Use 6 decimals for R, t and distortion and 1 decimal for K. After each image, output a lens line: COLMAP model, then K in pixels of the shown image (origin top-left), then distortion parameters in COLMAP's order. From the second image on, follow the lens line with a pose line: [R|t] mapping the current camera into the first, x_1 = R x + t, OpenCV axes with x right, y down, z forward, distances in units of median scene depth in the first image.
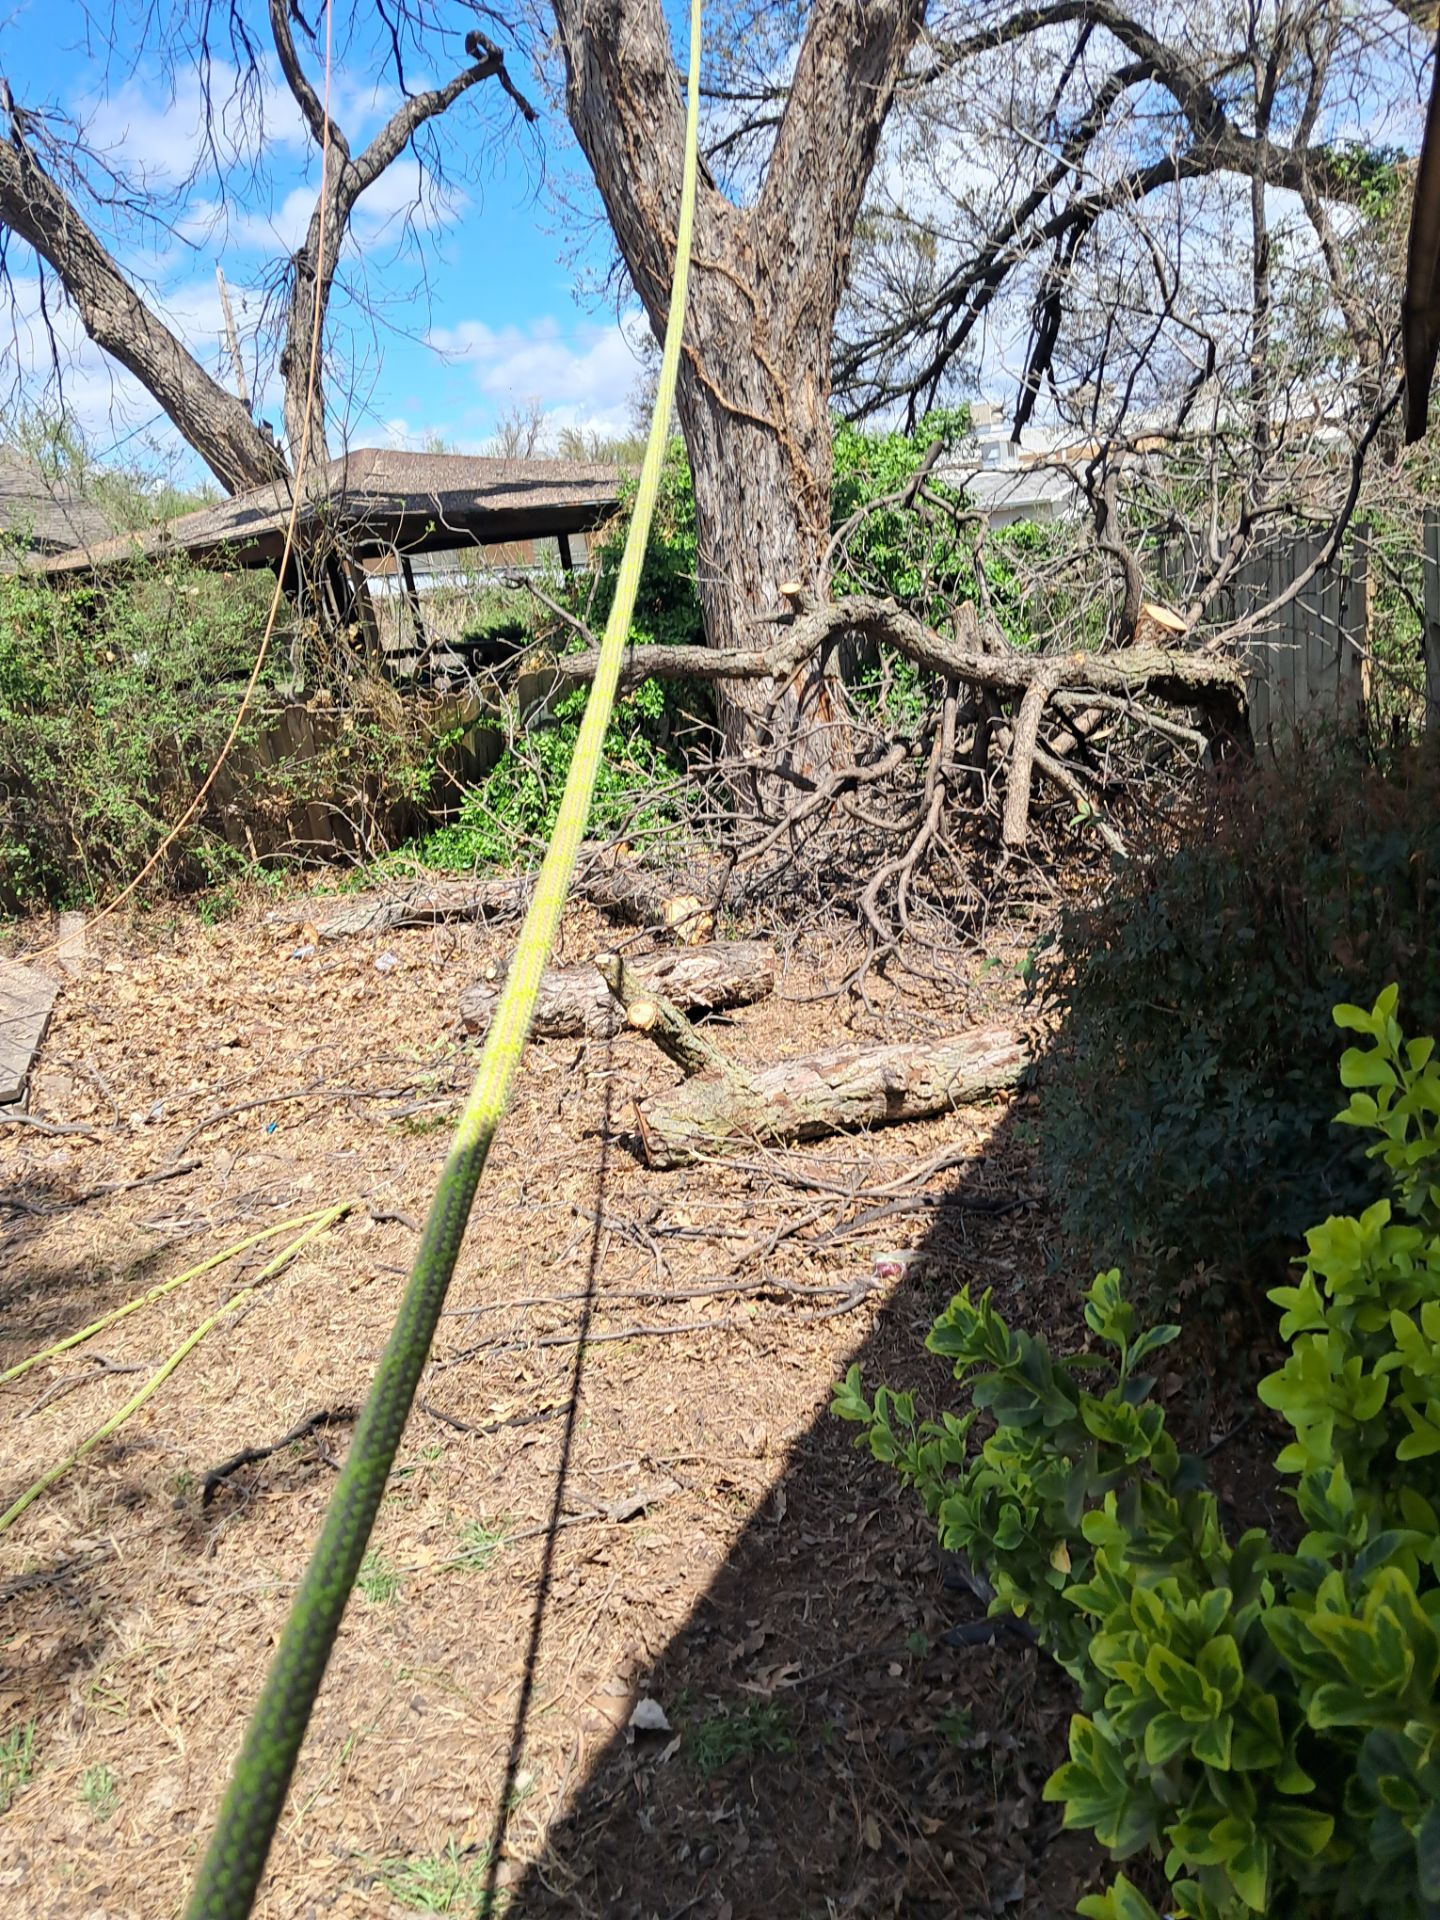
lens RADIAL K [[1444.2, 0, 701.6], [0, 1444.2, 960.6], [0, 0, 1]] dist [0.037365, -0.003652]
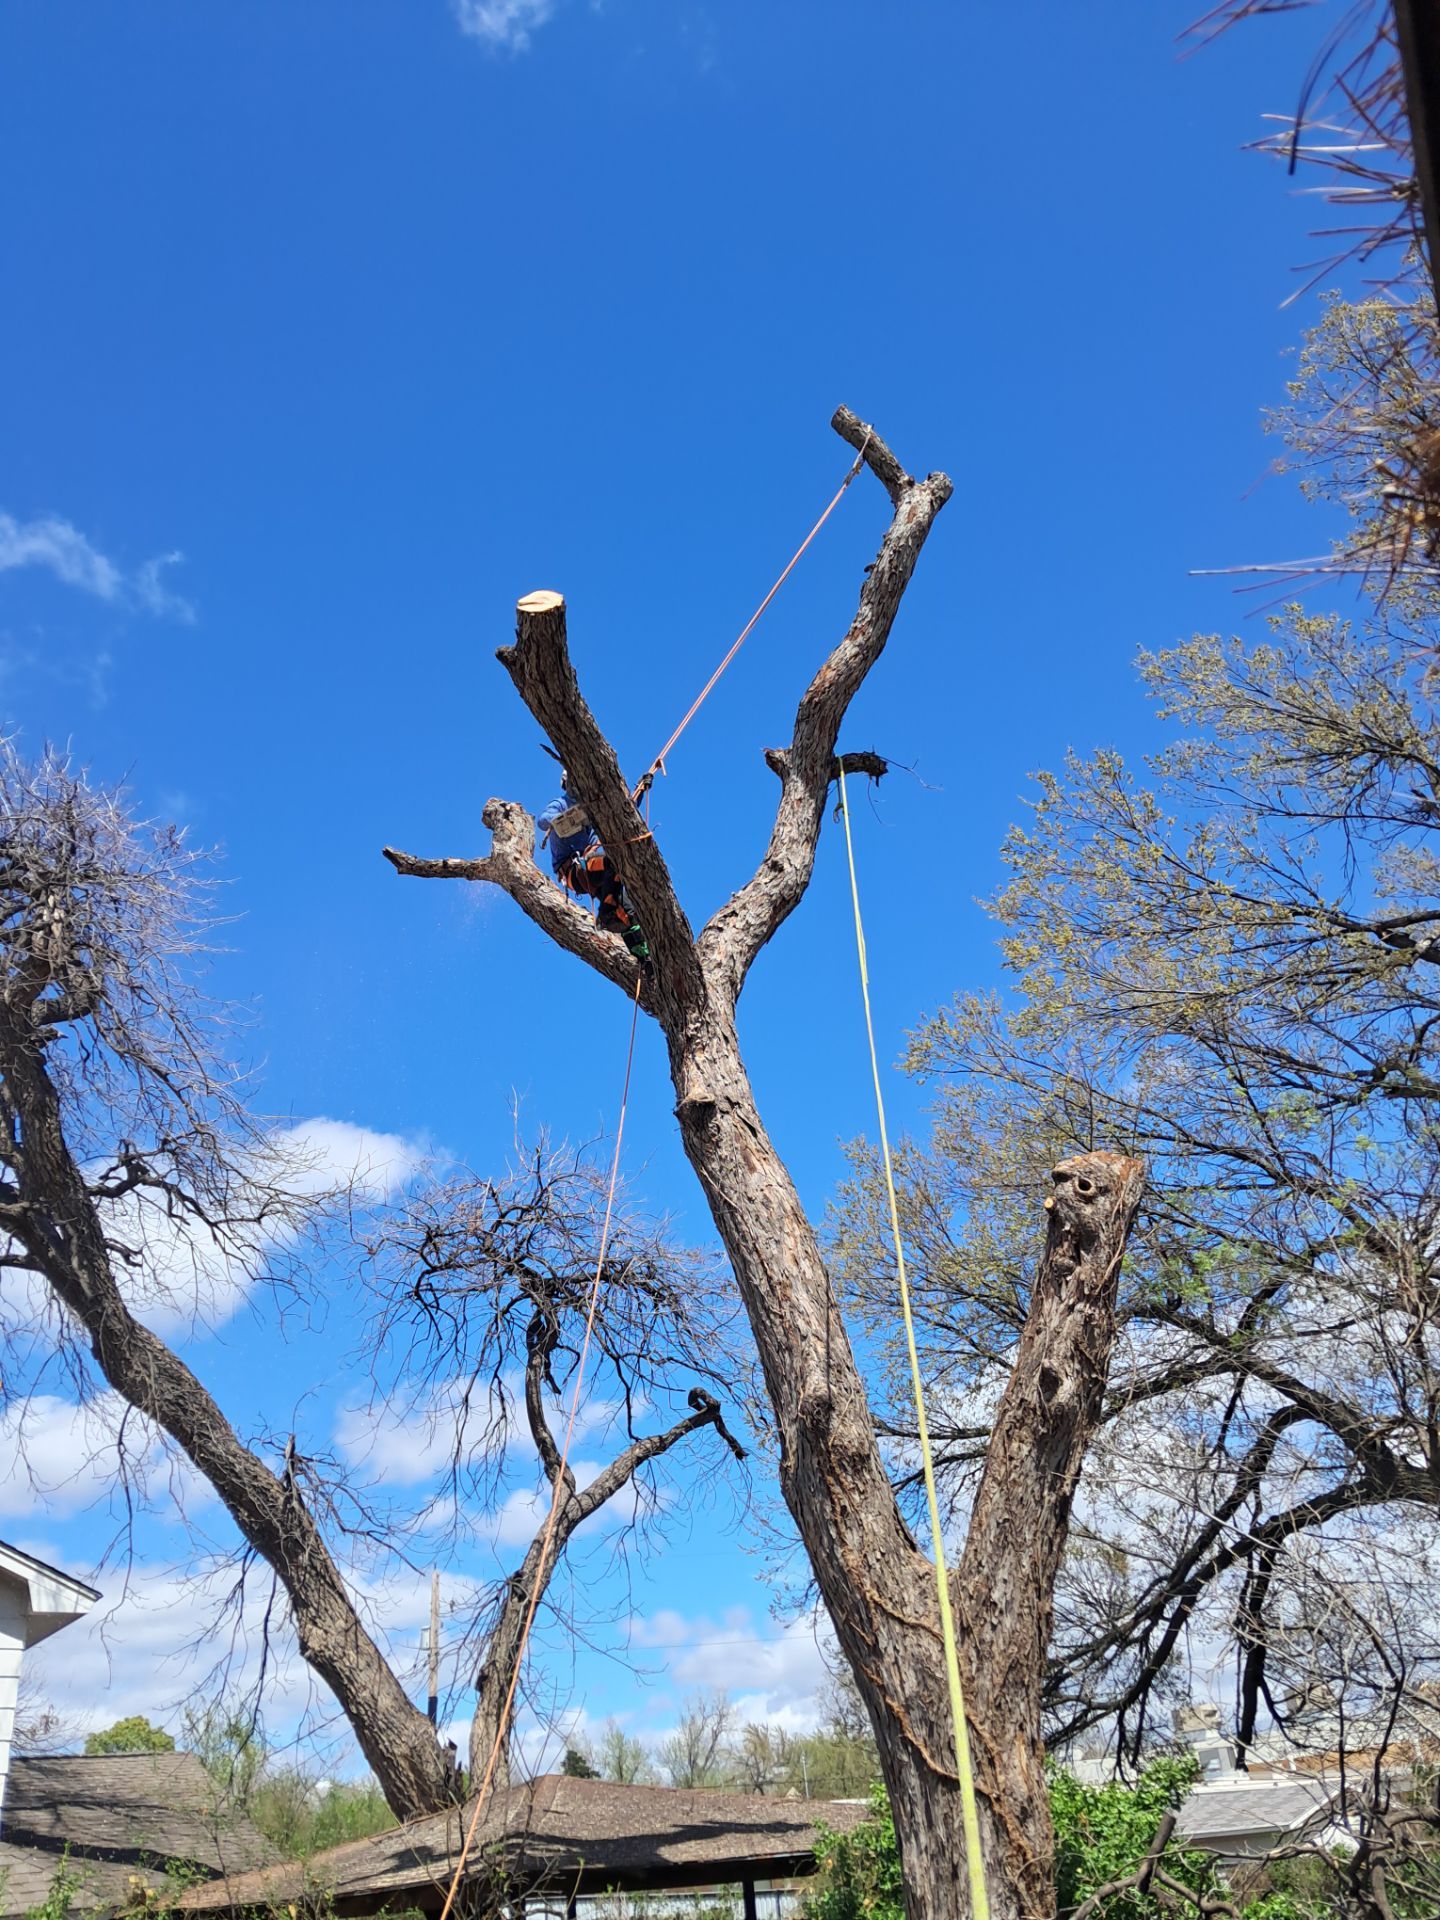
lens RADIAL K [[1443.2, 0, 720.0], [0, 1443.2, 960.0], [0, 0, 1]] dist [0.052729, -0.062034]
pose [[0.995436, -0.007163, -0.095158, -0.025954], [-0.059753, 0.730701, -0.680078, -0.106173], [0.074404, 0.682660, 0.726938, -0.054210]]
